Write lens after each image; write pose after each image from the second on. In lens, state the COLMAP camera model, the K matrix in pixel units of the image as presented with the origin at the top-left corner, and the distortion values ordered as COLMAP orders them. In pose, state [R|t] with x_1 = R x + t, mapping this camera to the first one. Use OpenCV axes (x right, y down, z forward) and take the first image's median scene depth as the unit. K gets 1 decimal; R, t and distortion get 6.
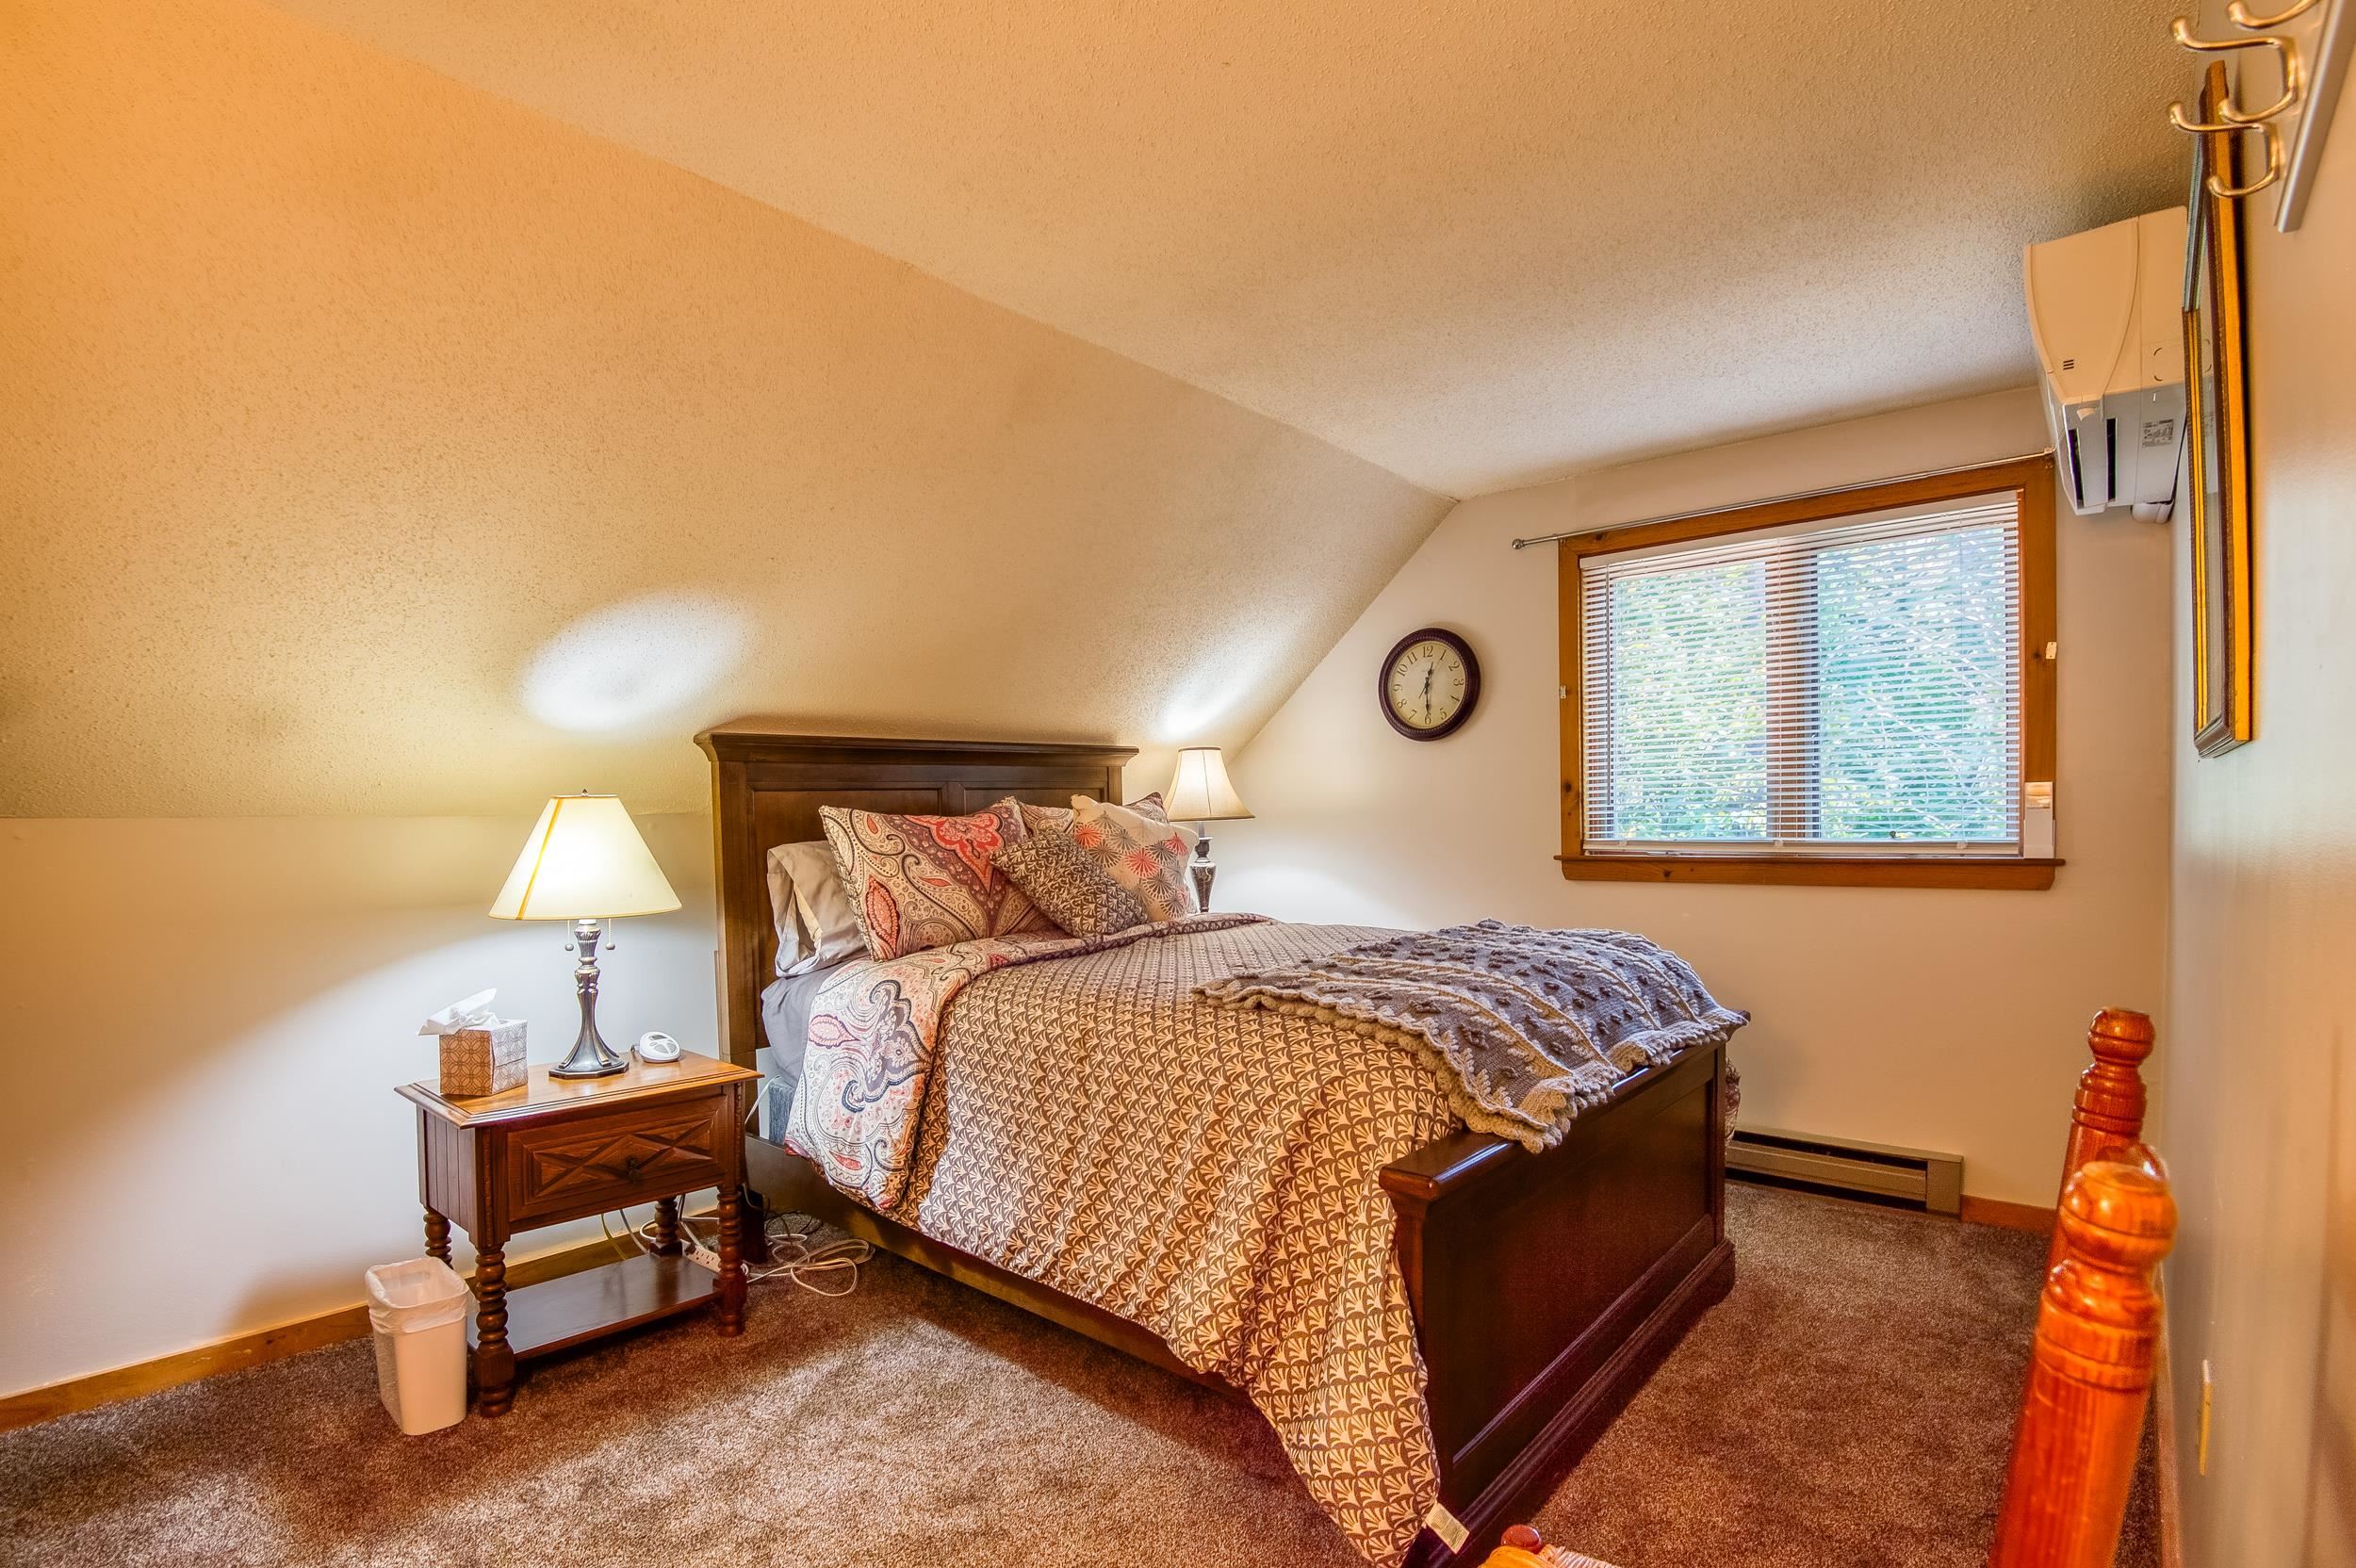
lens RADIAL K [[1118.4, 0, 1175.1], [0, 1118.4, 850.1], [0, 0, 1]] dist [0.000401, -0.020158]
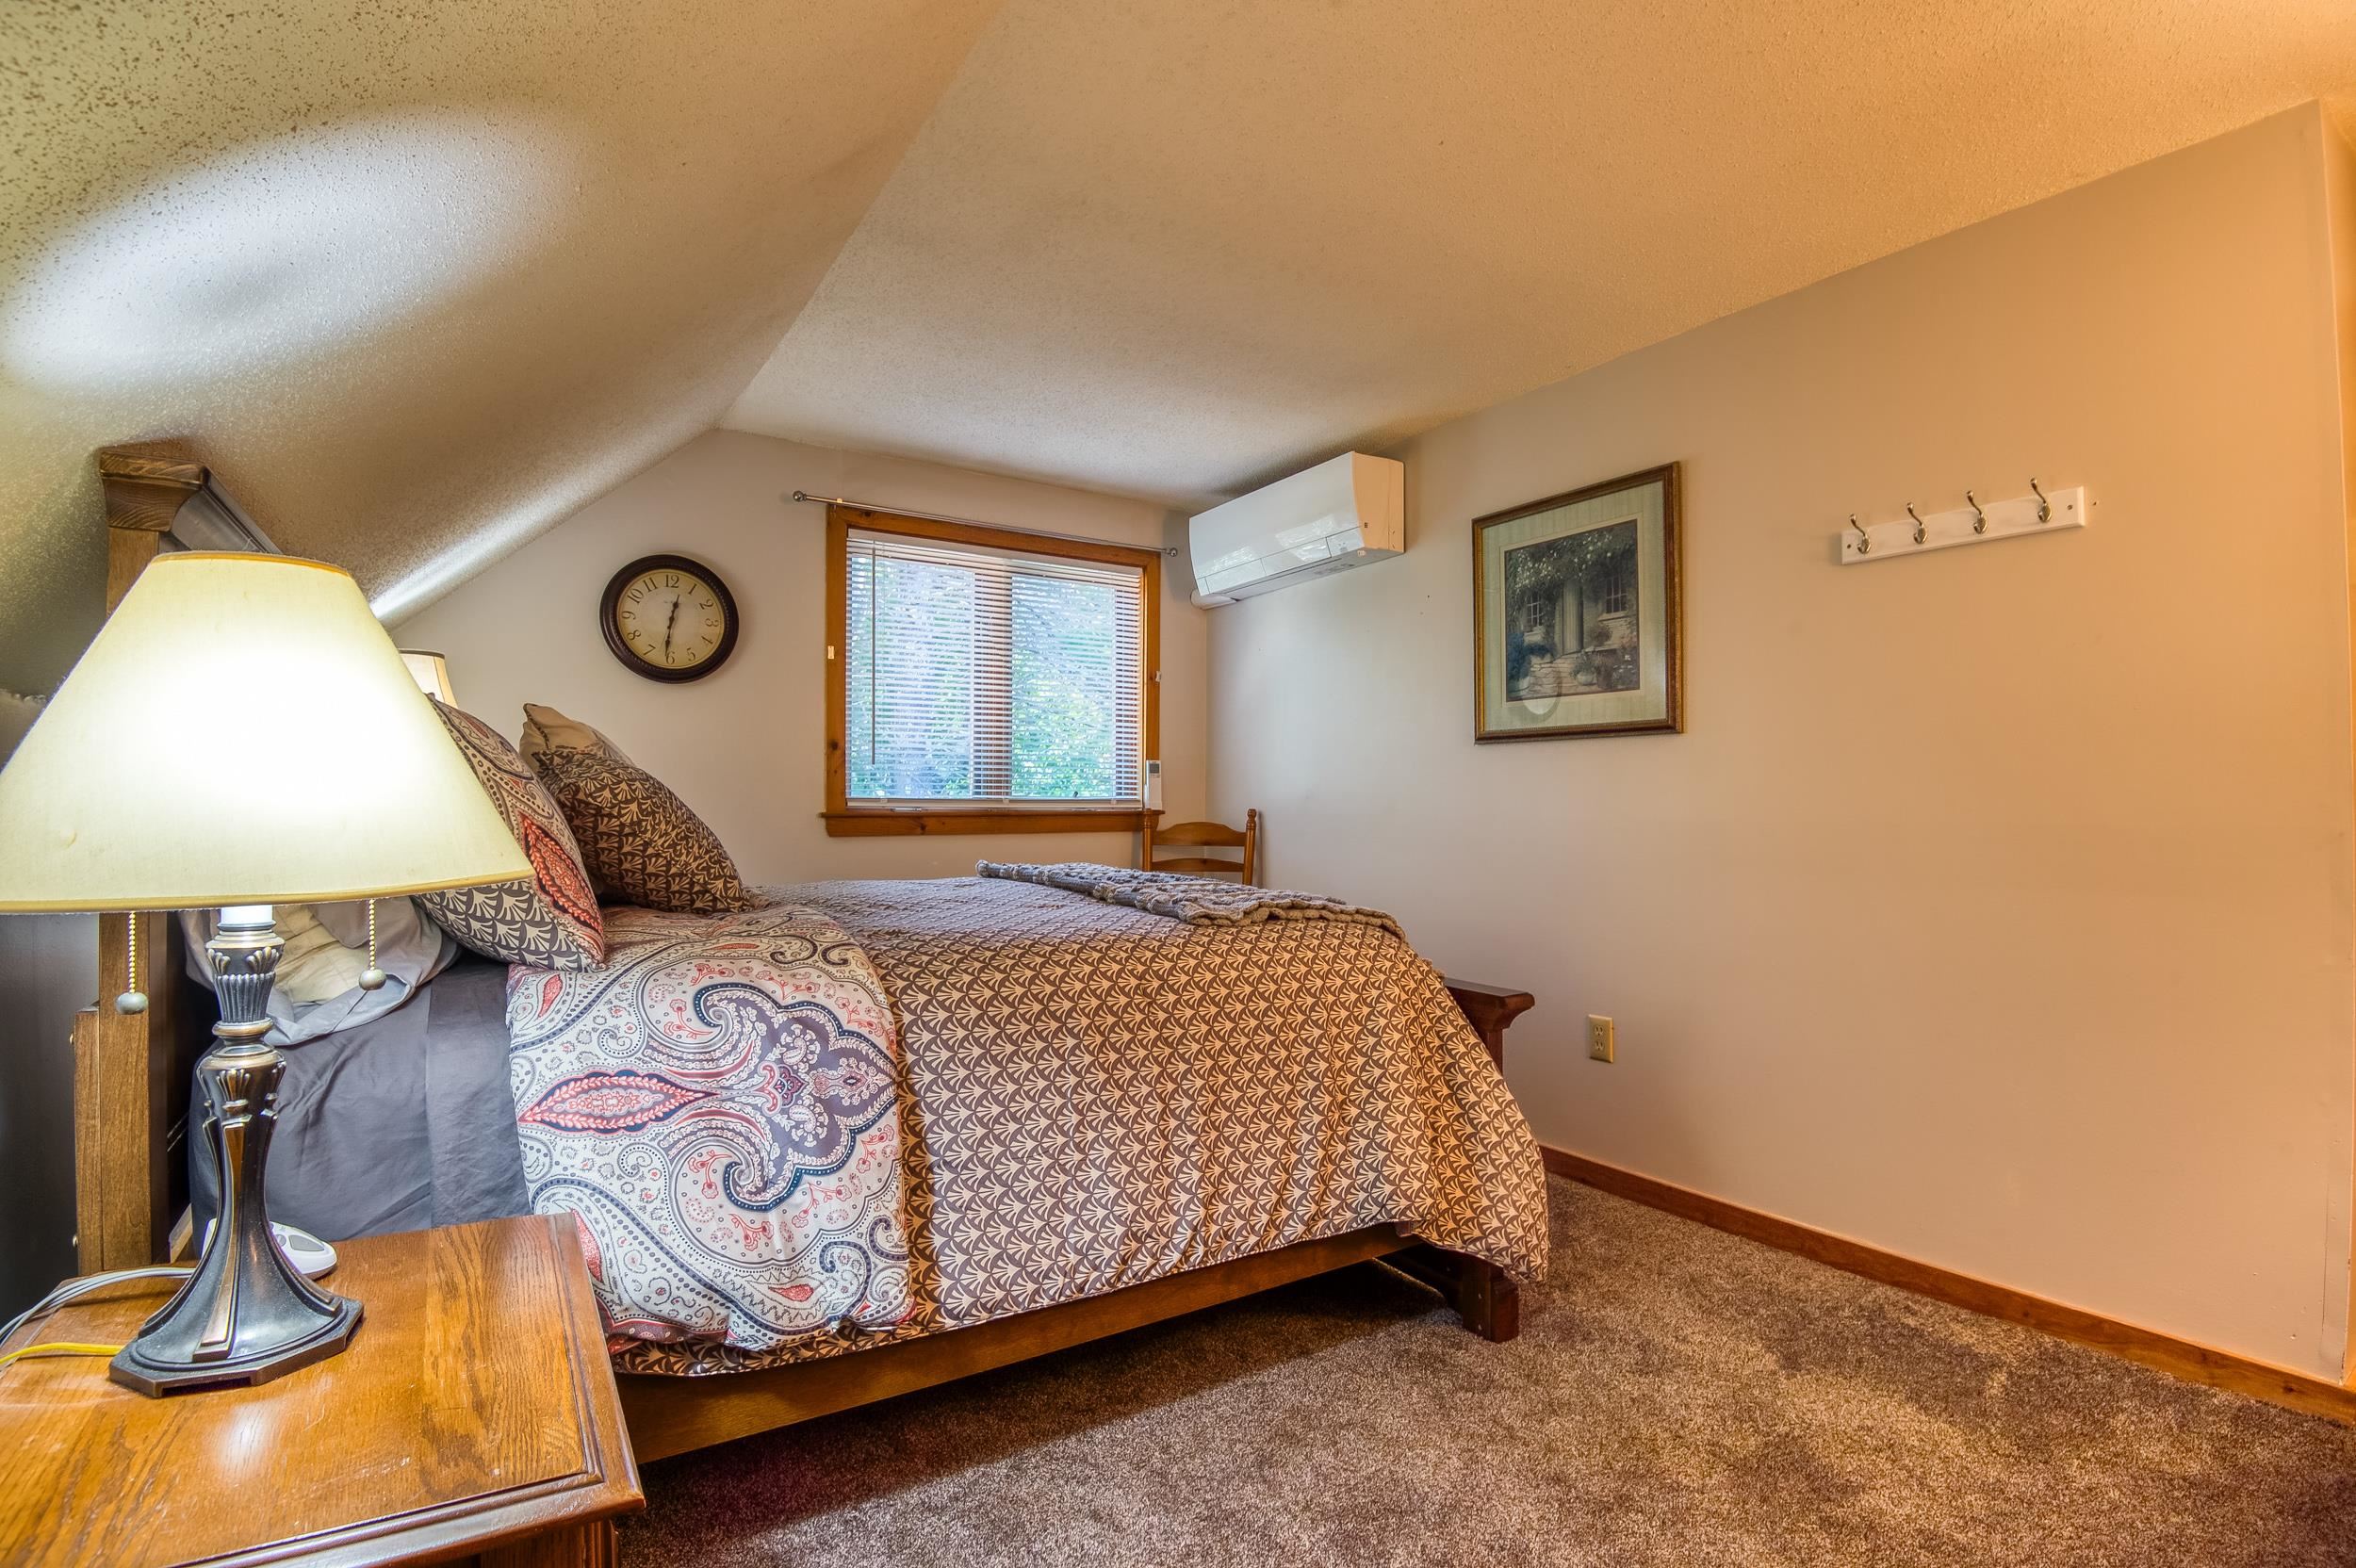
lens RADIAL K [[1094.4, 0, 1178.0], [0, 1094.4, 784.0], [0, 0, 1]] dist [0.000427, -0.018190]
pose [[0.281772, 0.032769, 0.958922, -0.646203], [0.024429, 0.998848, -0.041312, 0.034764], [-0.959170, 0.035067, 0.280647, 0.522247]]
